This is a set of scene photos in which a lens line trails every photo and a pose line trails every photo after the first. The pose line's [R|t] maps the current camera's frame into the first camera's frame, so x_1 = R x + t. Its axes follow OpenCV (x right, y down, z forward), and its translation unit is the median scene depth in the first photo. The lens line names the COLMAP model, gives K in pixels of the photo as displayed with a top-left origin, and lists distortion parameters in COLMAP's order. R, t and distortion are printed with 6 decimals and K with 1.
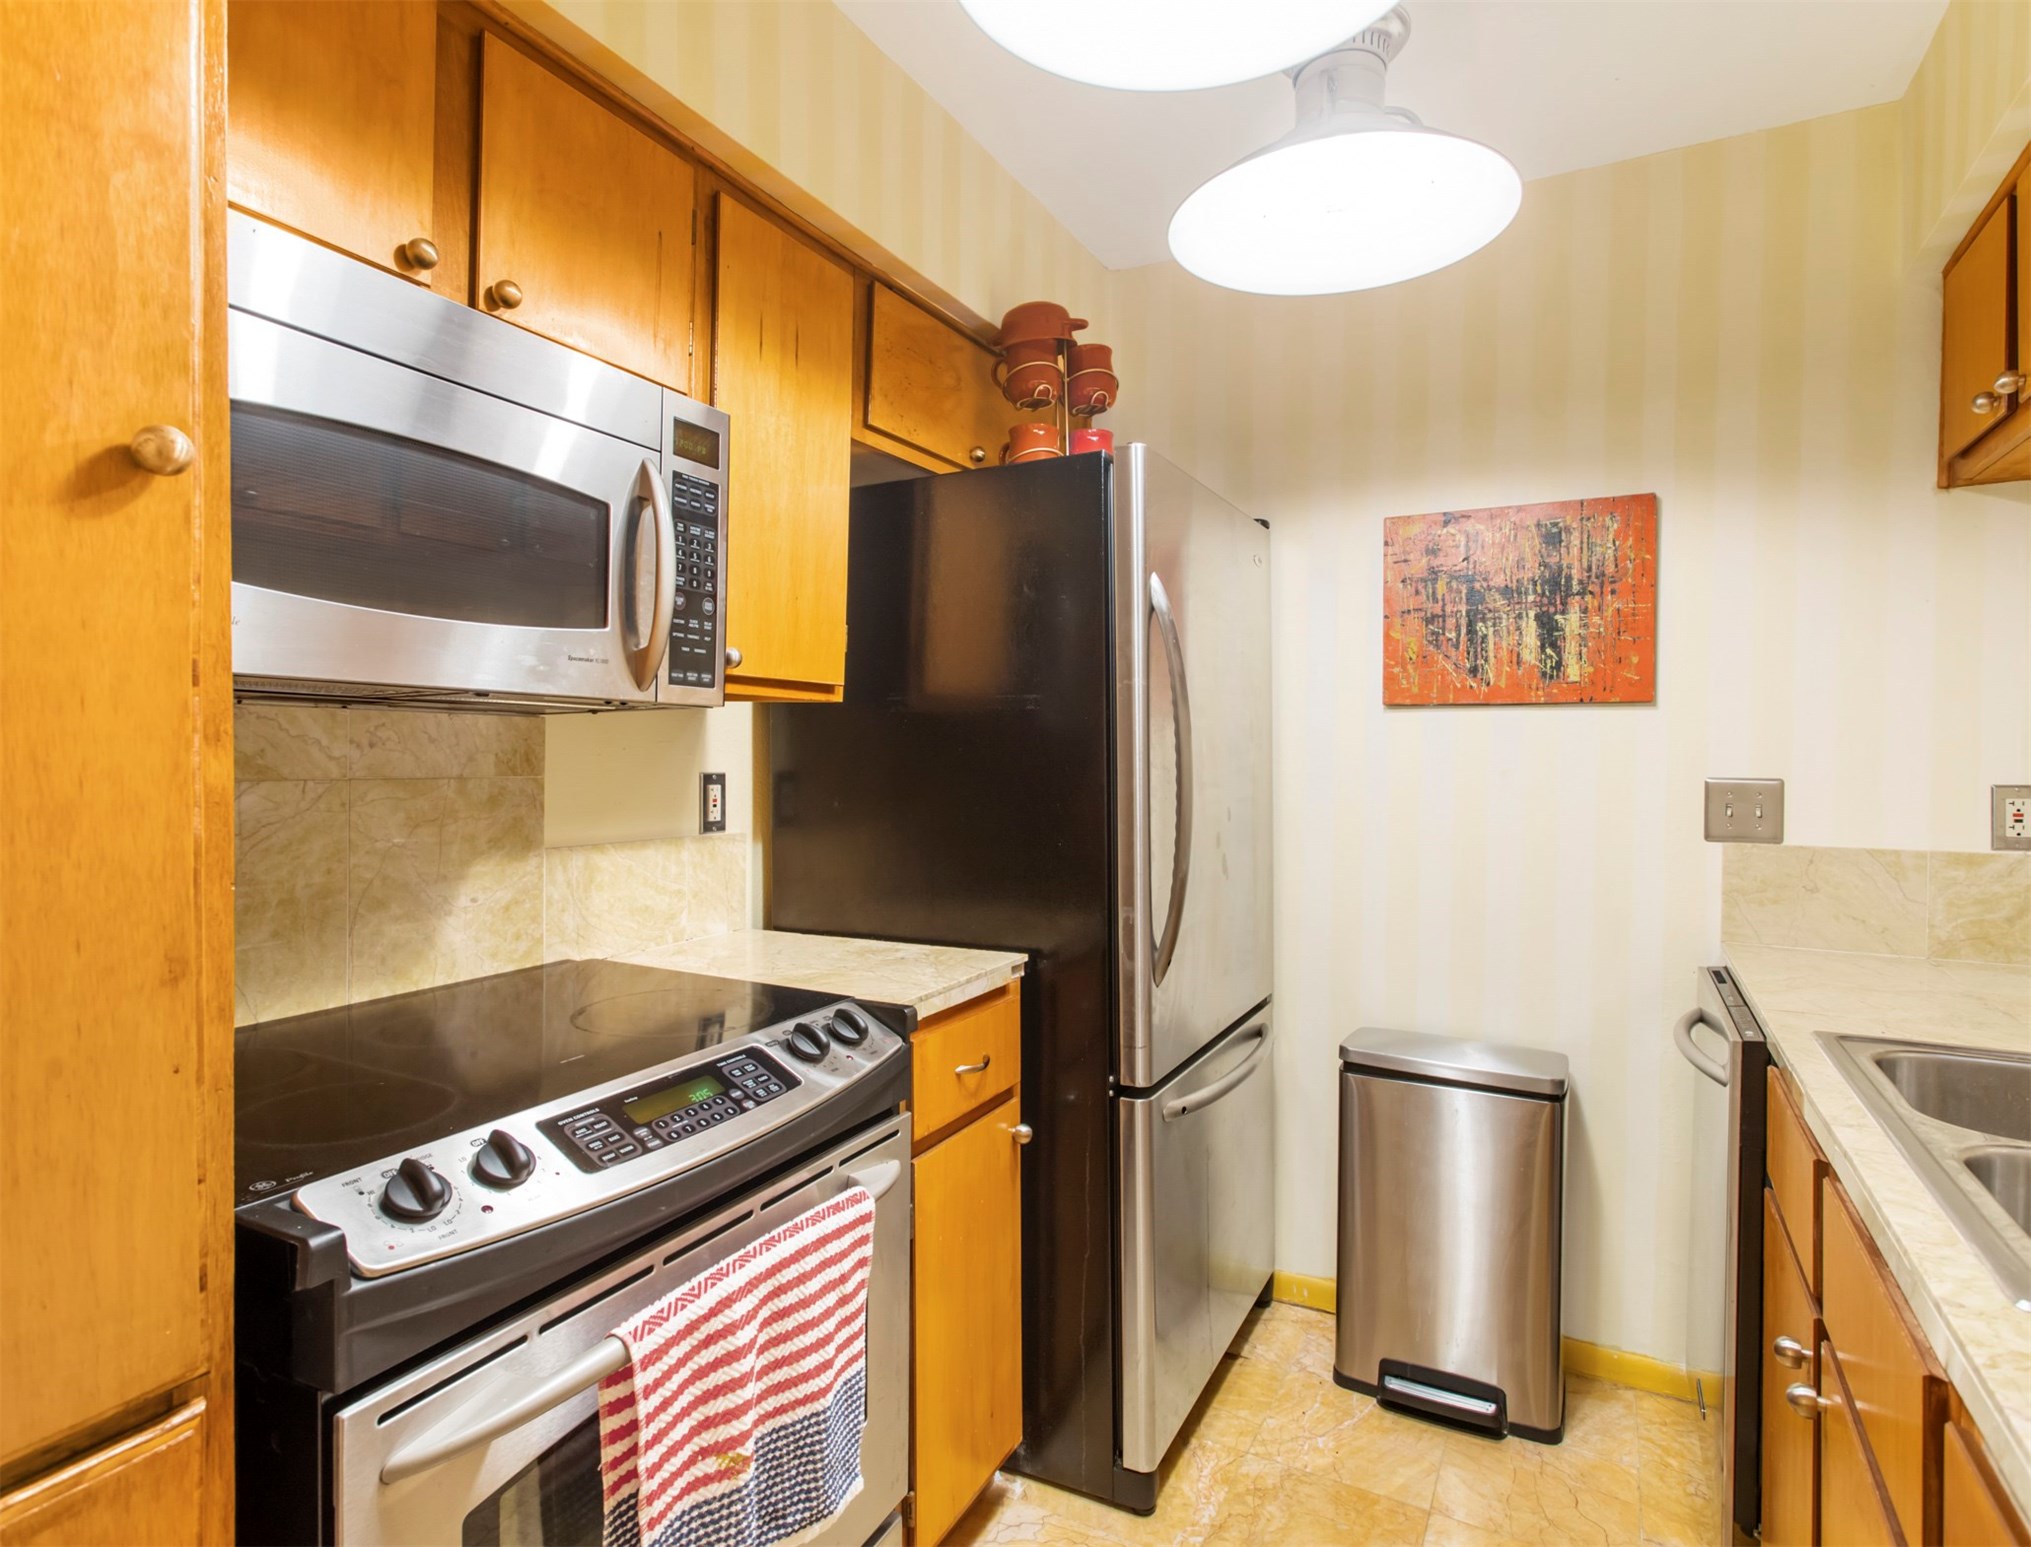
lens RADIAL K [[1102.8, 0, 1016.6], [0, 1102.8, 764.3], [0, 0, 1]] dist [0.000141, 0.003949]
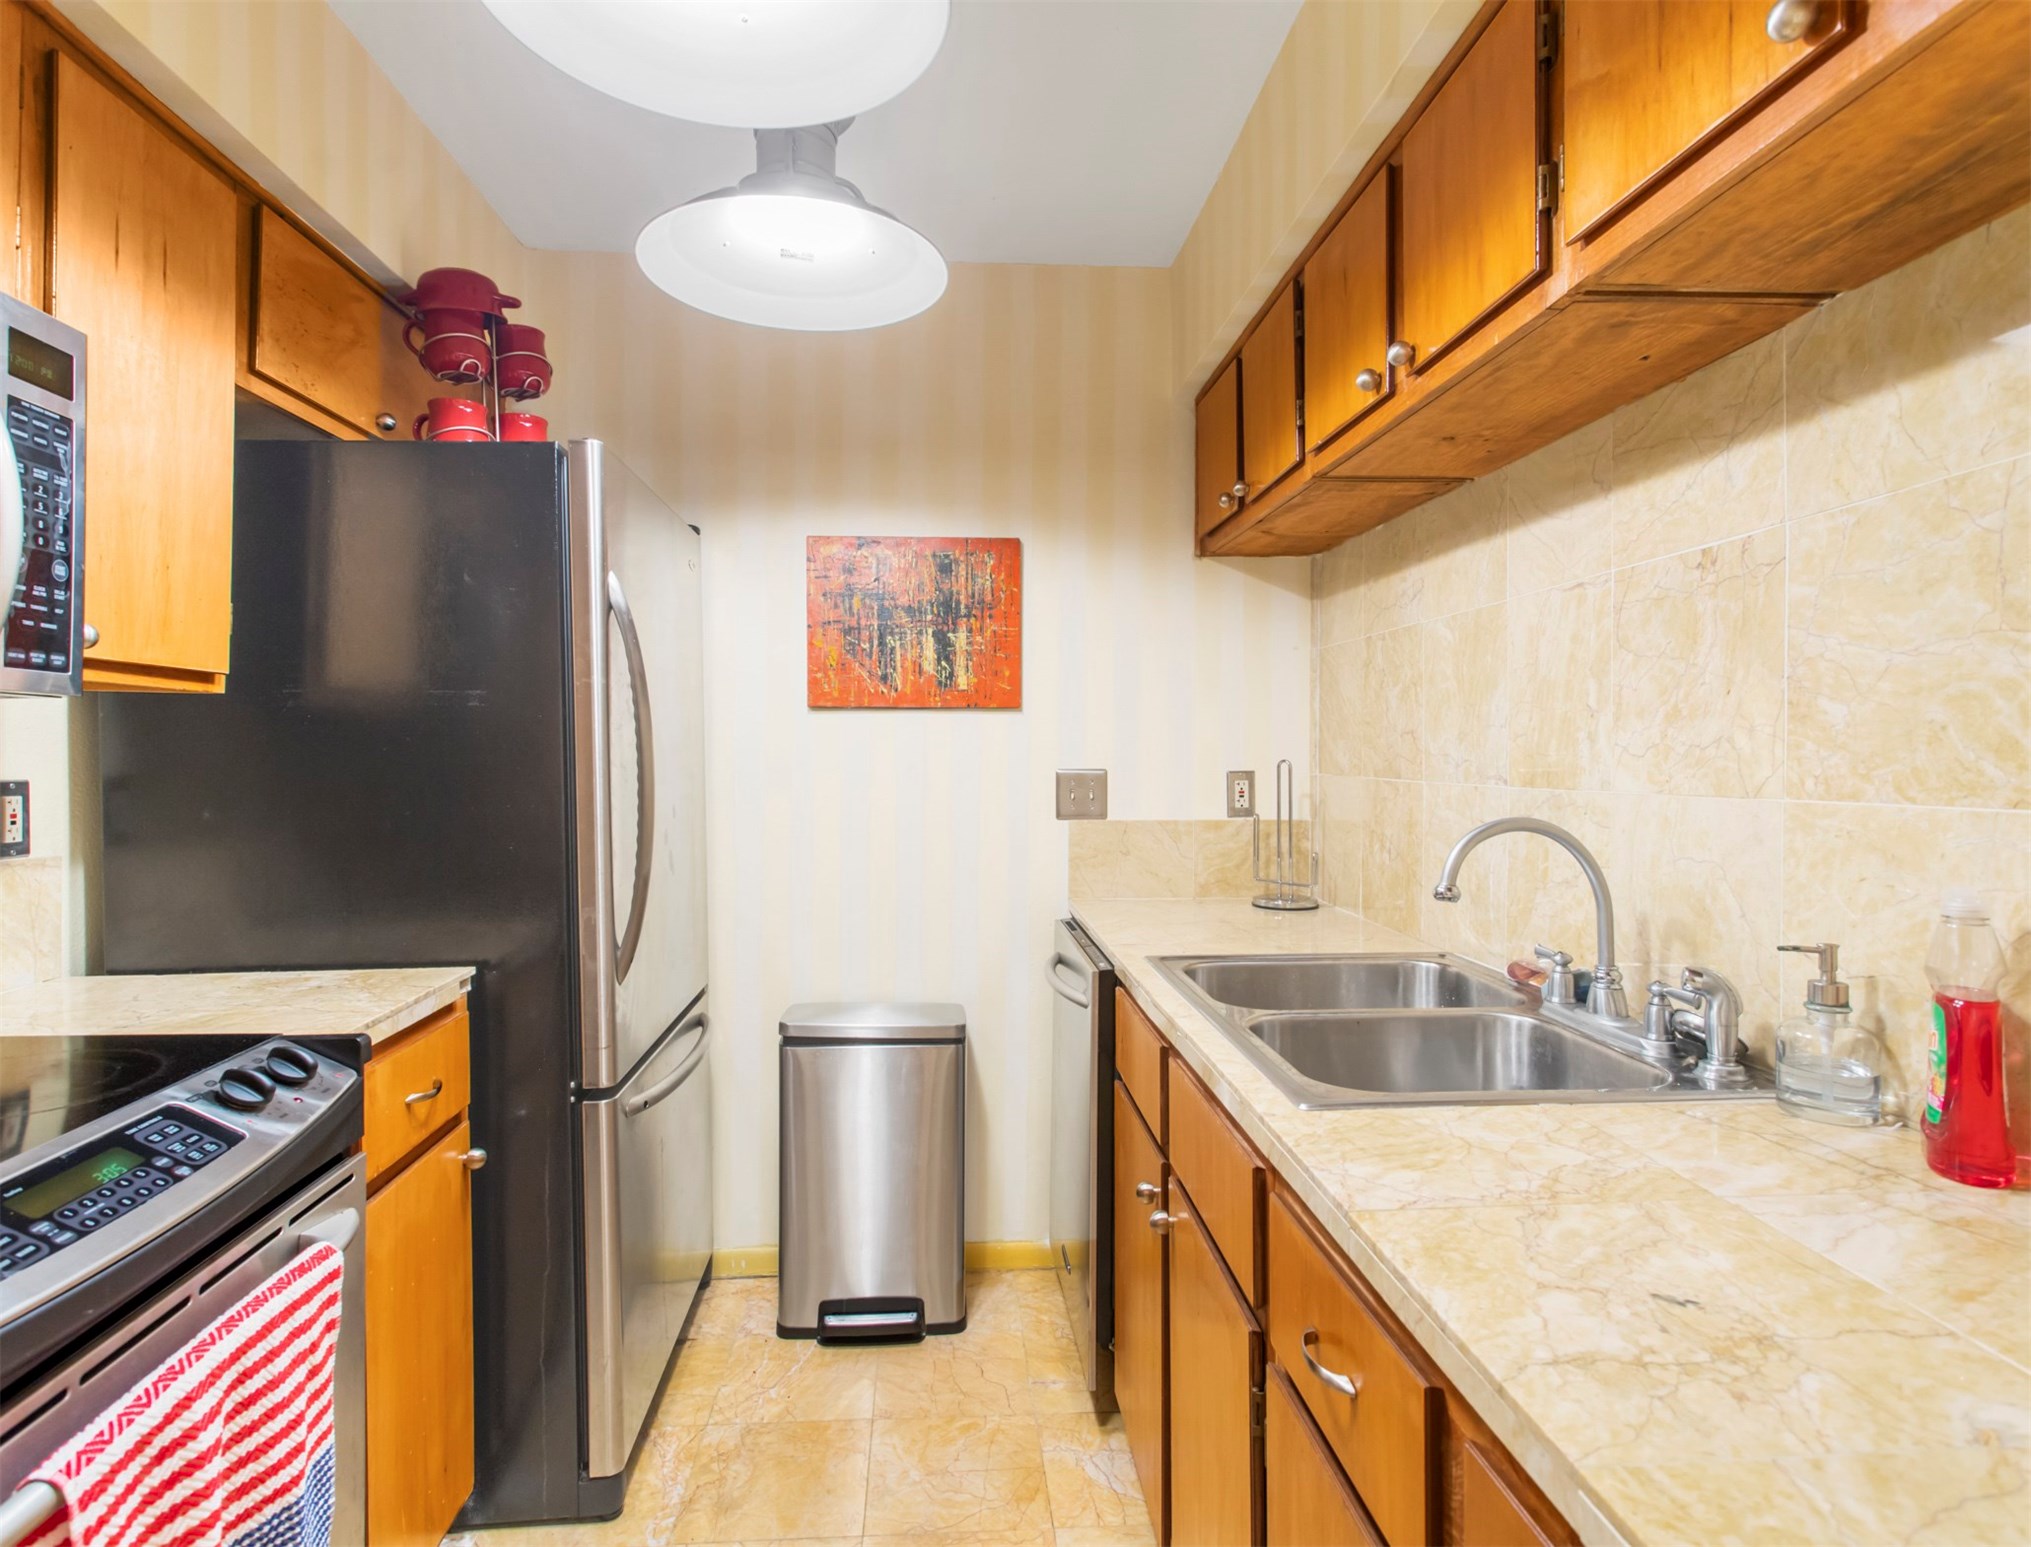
lens RADIAL K [[1102.8, 0, 997.6], [0, 1102.8, 758.0], [0, 0, 1]] dist [0.000141, 0.003949]
pose [[0.846906, -0.008843, 0.531669, -0.109030], [0.011786, 0.999928, -0.002143, 0.001798], [-0.531611, 0.008081, 0.846950, -0.031046]]
